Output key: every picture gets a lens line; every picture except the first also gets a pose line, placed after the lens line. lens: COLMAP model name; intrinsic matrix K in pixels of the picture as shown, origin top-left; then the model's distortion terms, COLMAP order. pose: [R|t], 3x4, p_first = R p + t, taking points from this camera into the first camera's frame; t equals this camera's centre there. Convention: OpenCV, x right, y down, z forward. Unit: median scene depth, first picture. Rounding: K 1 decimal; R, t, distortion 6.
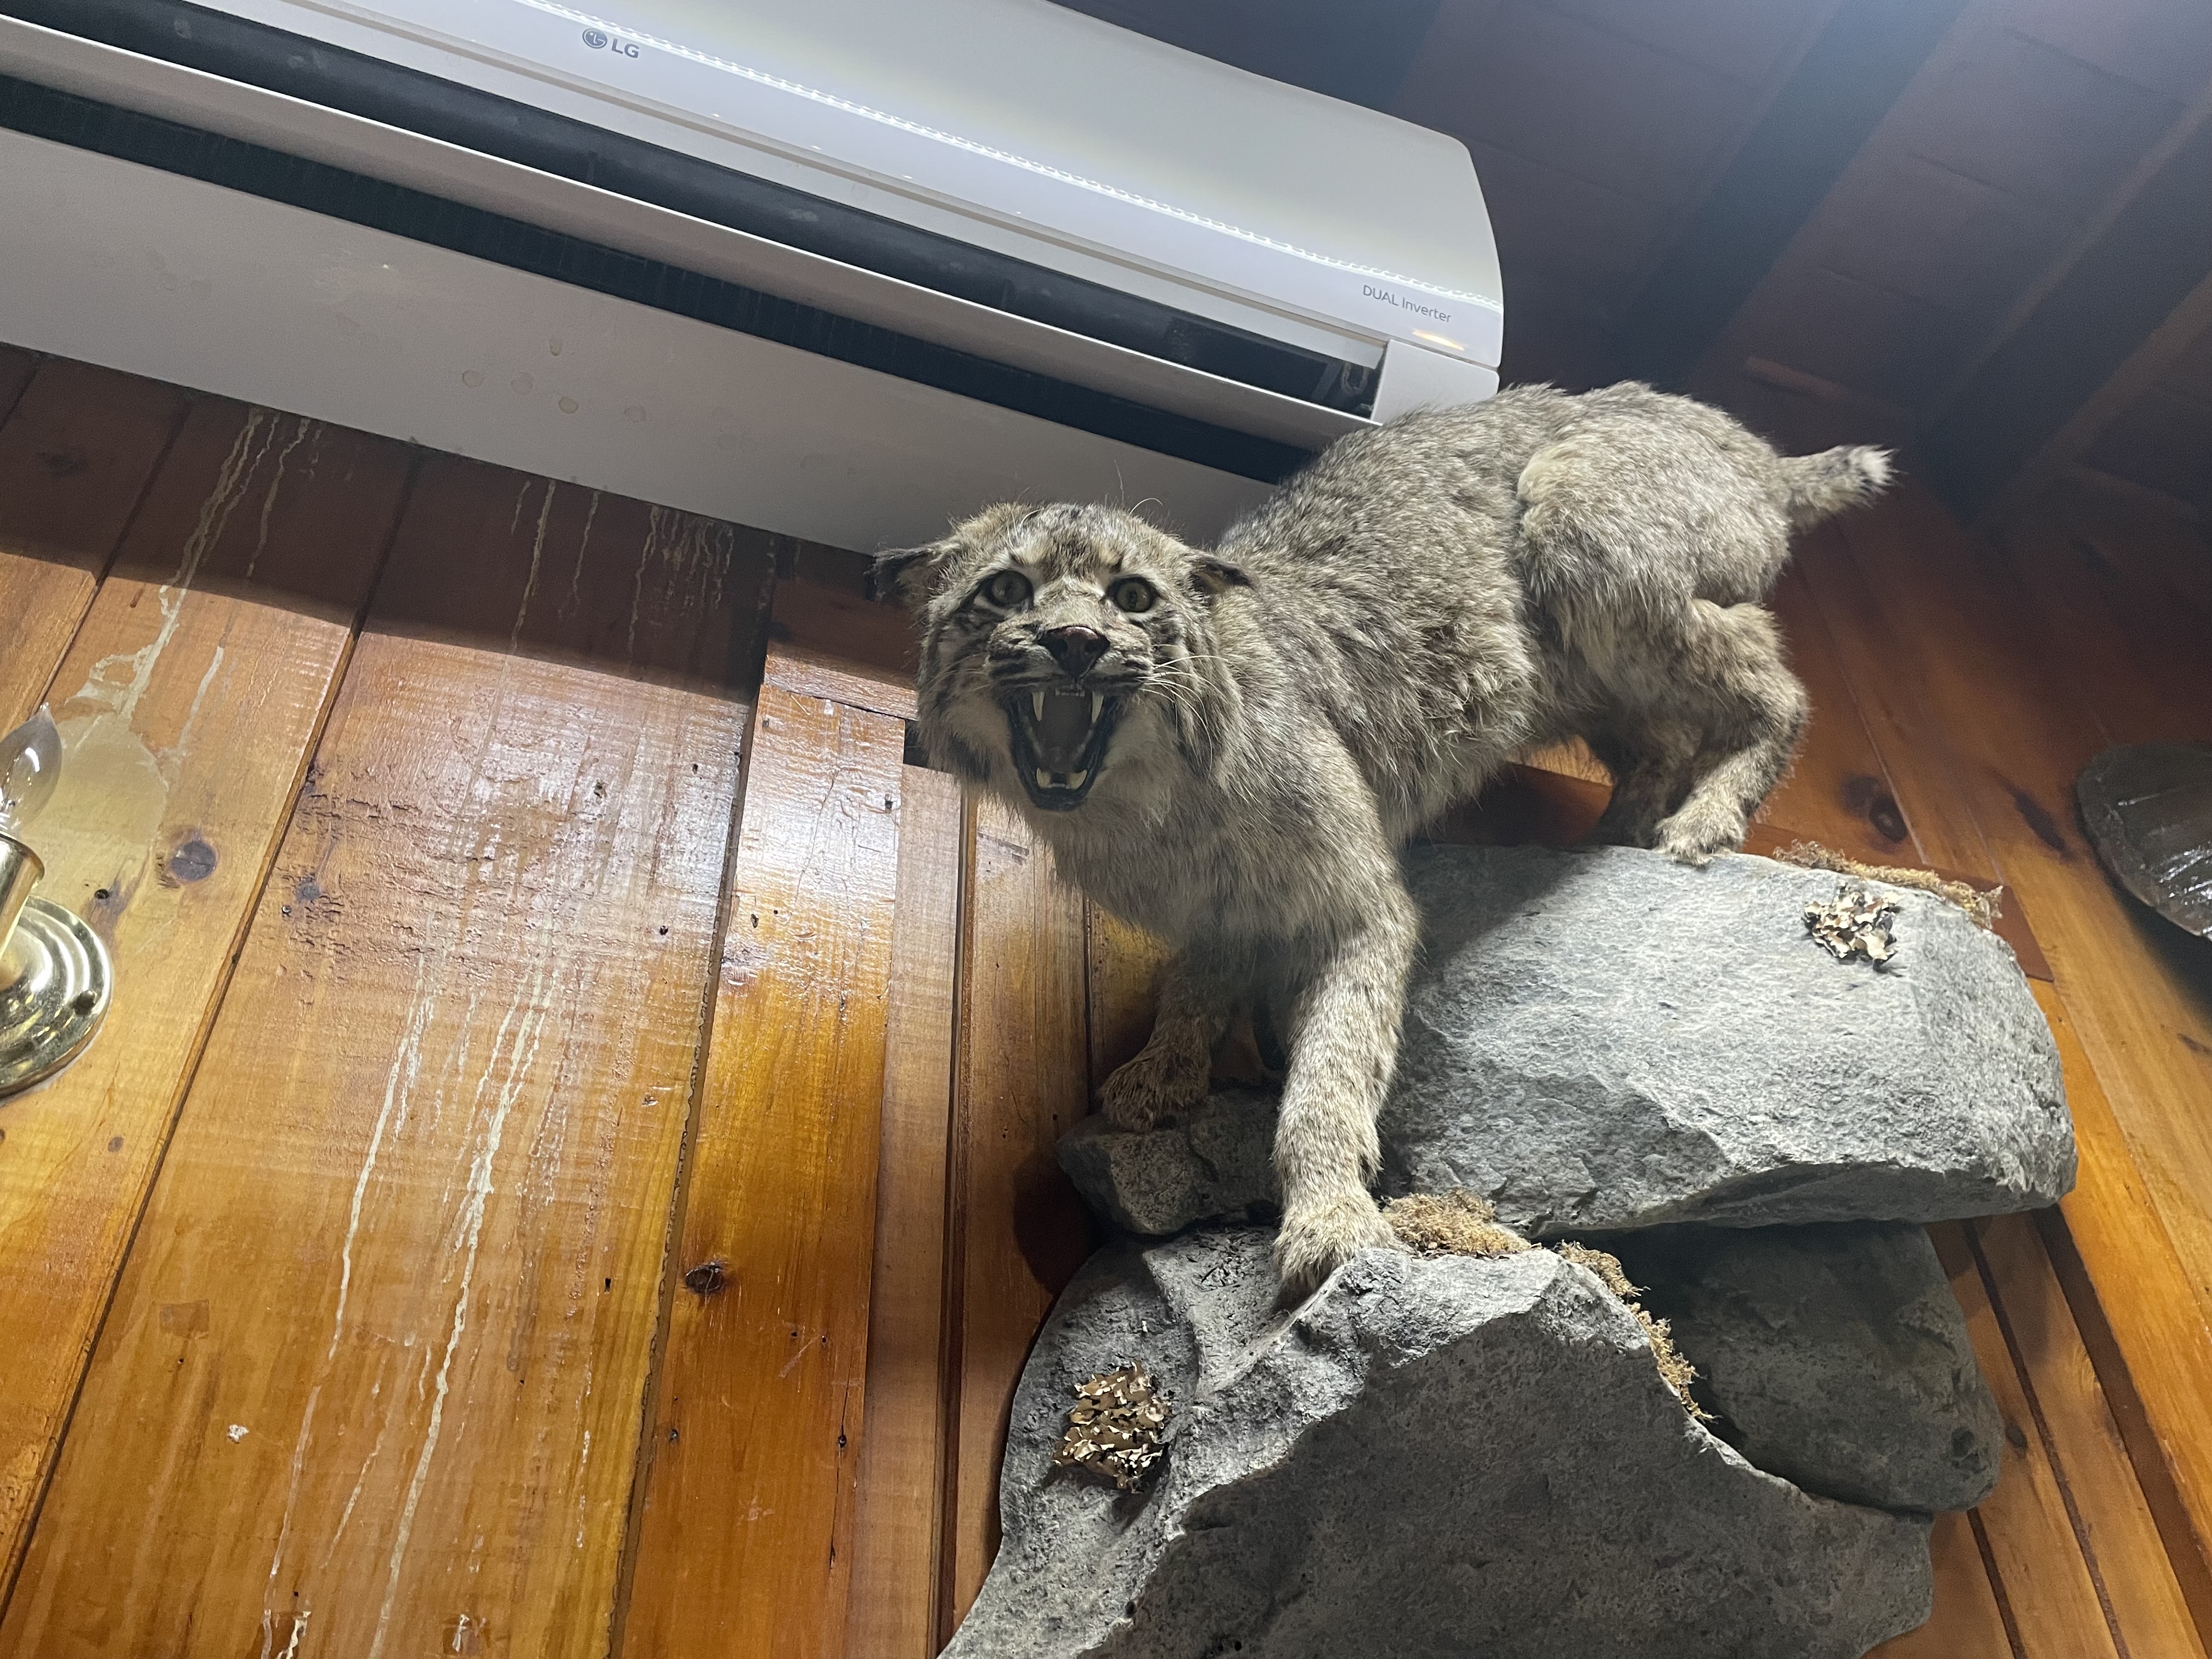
lens RADIAL K [[1633.6, 0, 1119.2], [0, 1633.6, 814.7], [0, 0, 1]] dist [0.065960, -0.089032]
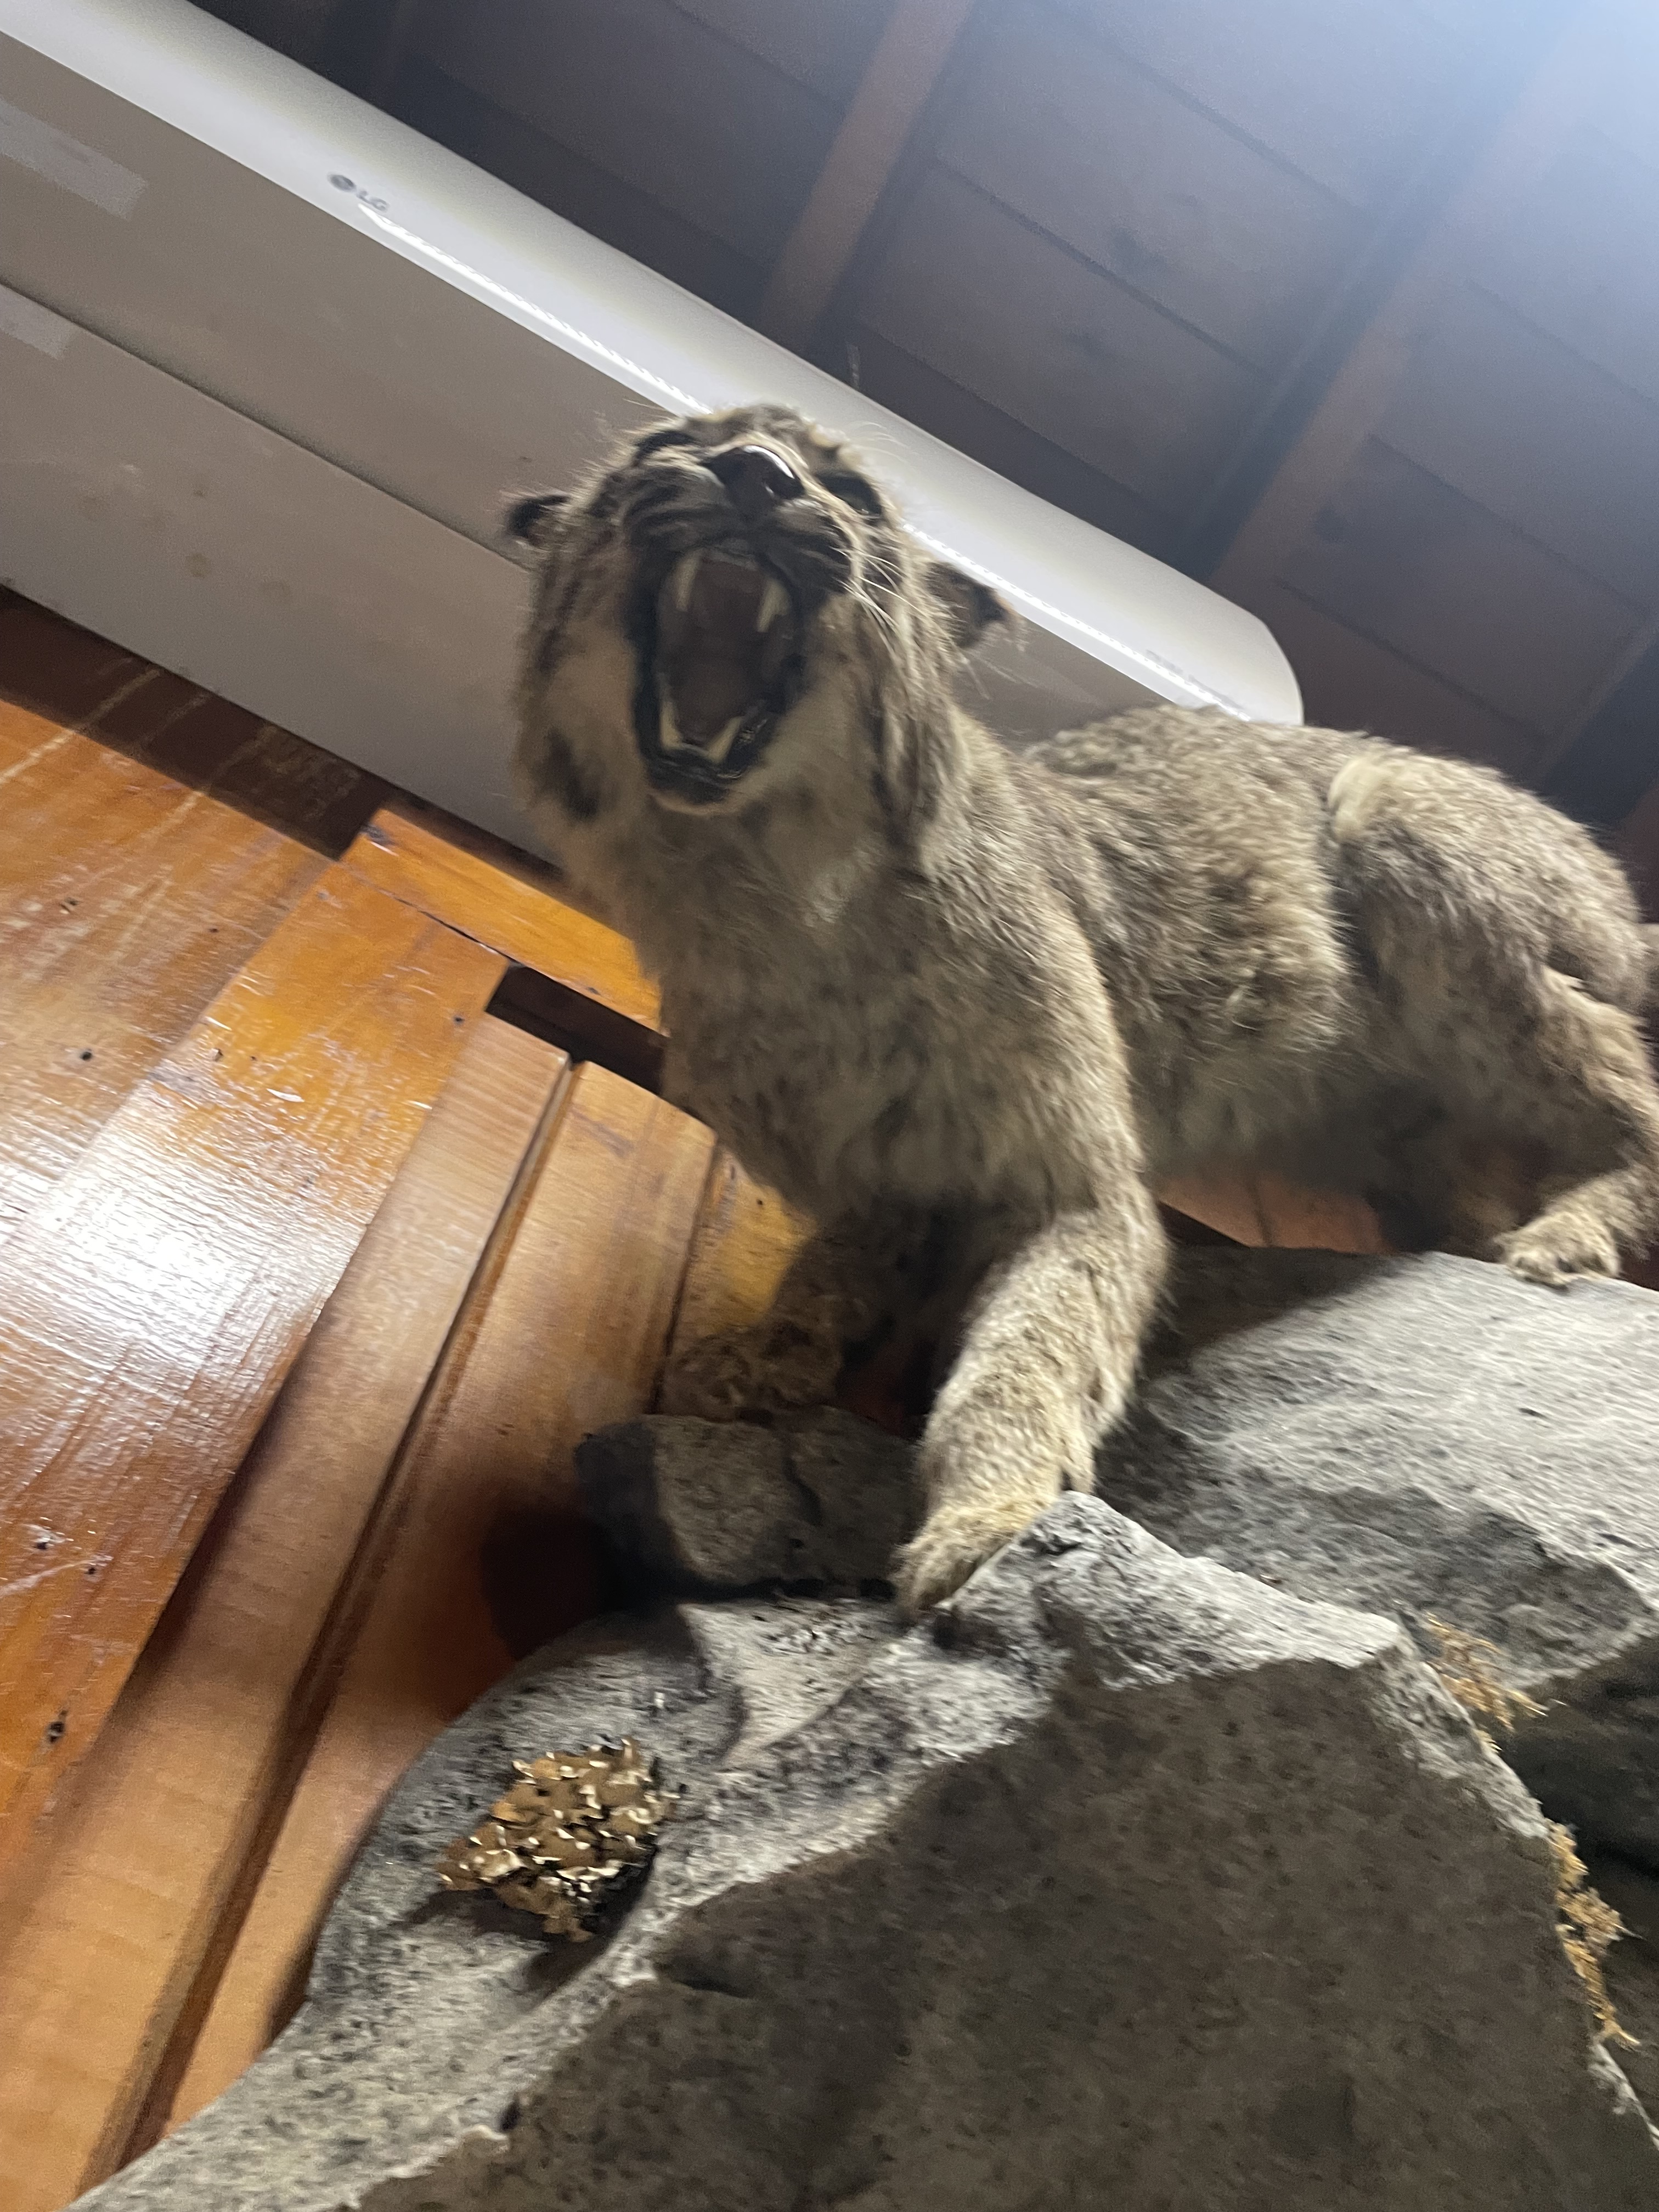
lens RADIAL K [[1633.6, 0, 828.1], [0, 1633.6, 1102.8], [0, 0, 1]] dist [0.065960, -0.089032]
pose [[0.985934, 0.166381, -0.015833, 0.046696], [-0.160735, 0.917973, -0.362615, 0.310025], [-0.045798, 0.360060, 0.931805, 0.374668]]
